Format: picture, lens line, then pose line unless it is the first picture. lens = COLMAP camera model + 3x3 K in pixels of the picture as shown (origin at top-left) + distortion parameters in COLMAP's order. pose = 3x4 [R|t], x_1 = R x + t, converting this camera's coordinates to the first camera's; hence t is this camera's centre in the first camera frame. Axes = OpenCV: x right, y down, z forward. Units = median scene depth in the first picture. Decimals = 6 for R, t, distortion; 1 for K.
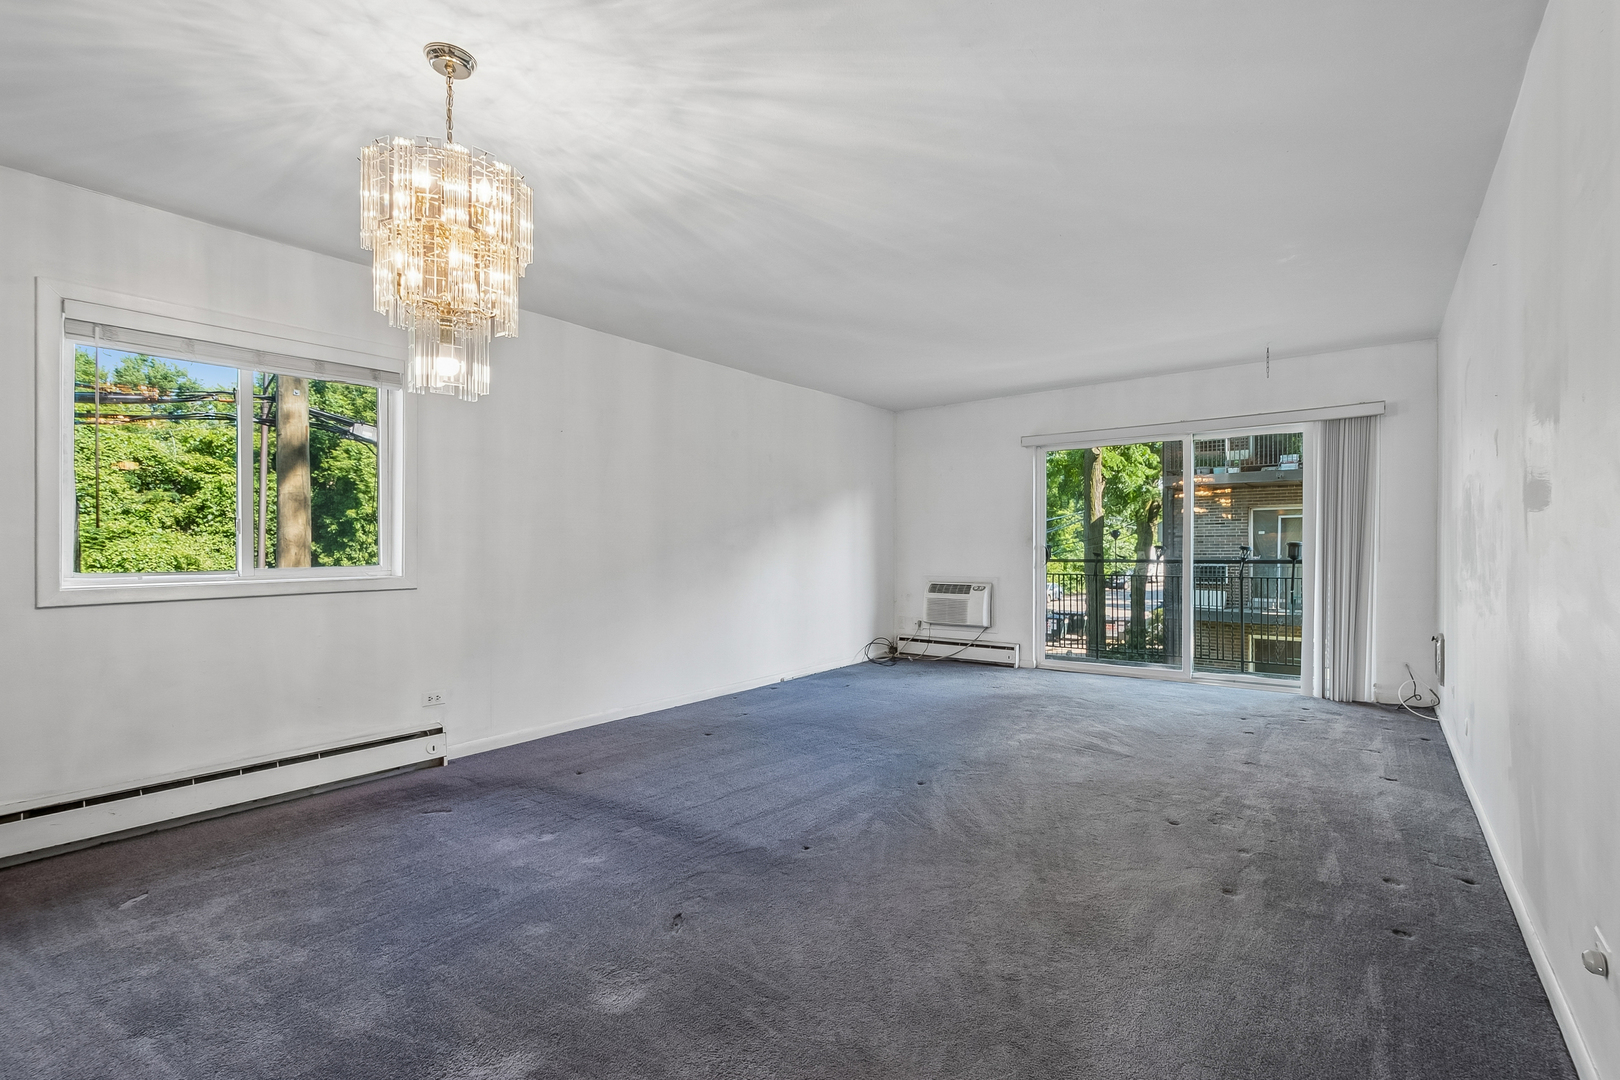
lens RADIAL K [[714.5, 0, 809.9], [0, 714.5, 545.5], [0, 0, 1]] dist [0.004117, 0.000633]
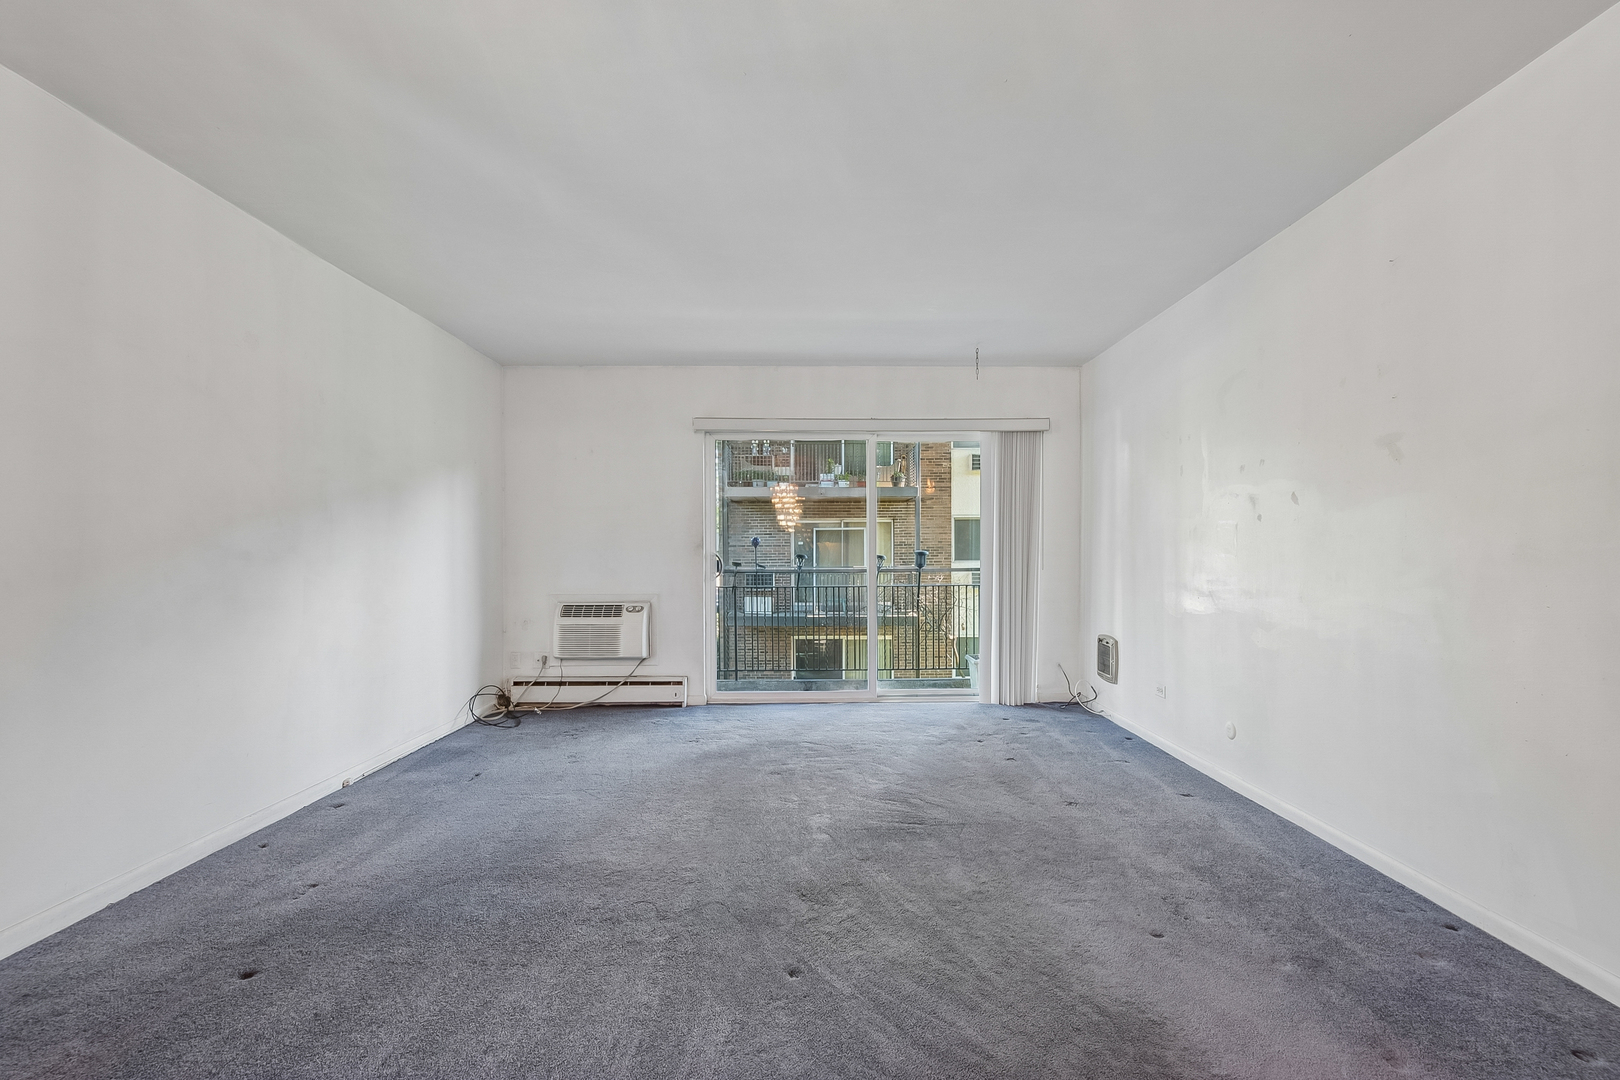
lens RADIAL K [[714.5, 0, 811.7], [0, 714.5, 559.7], [0, 0, 1]] dist [0.004117, 0.000633]
pose [[0.783535, -0.002405, 0.621343, -0.103979], [-0.001932, 0.999978, 0.006307, 0.001857], [-0.621344, -0.006142, 0.783514, 0.312340]]
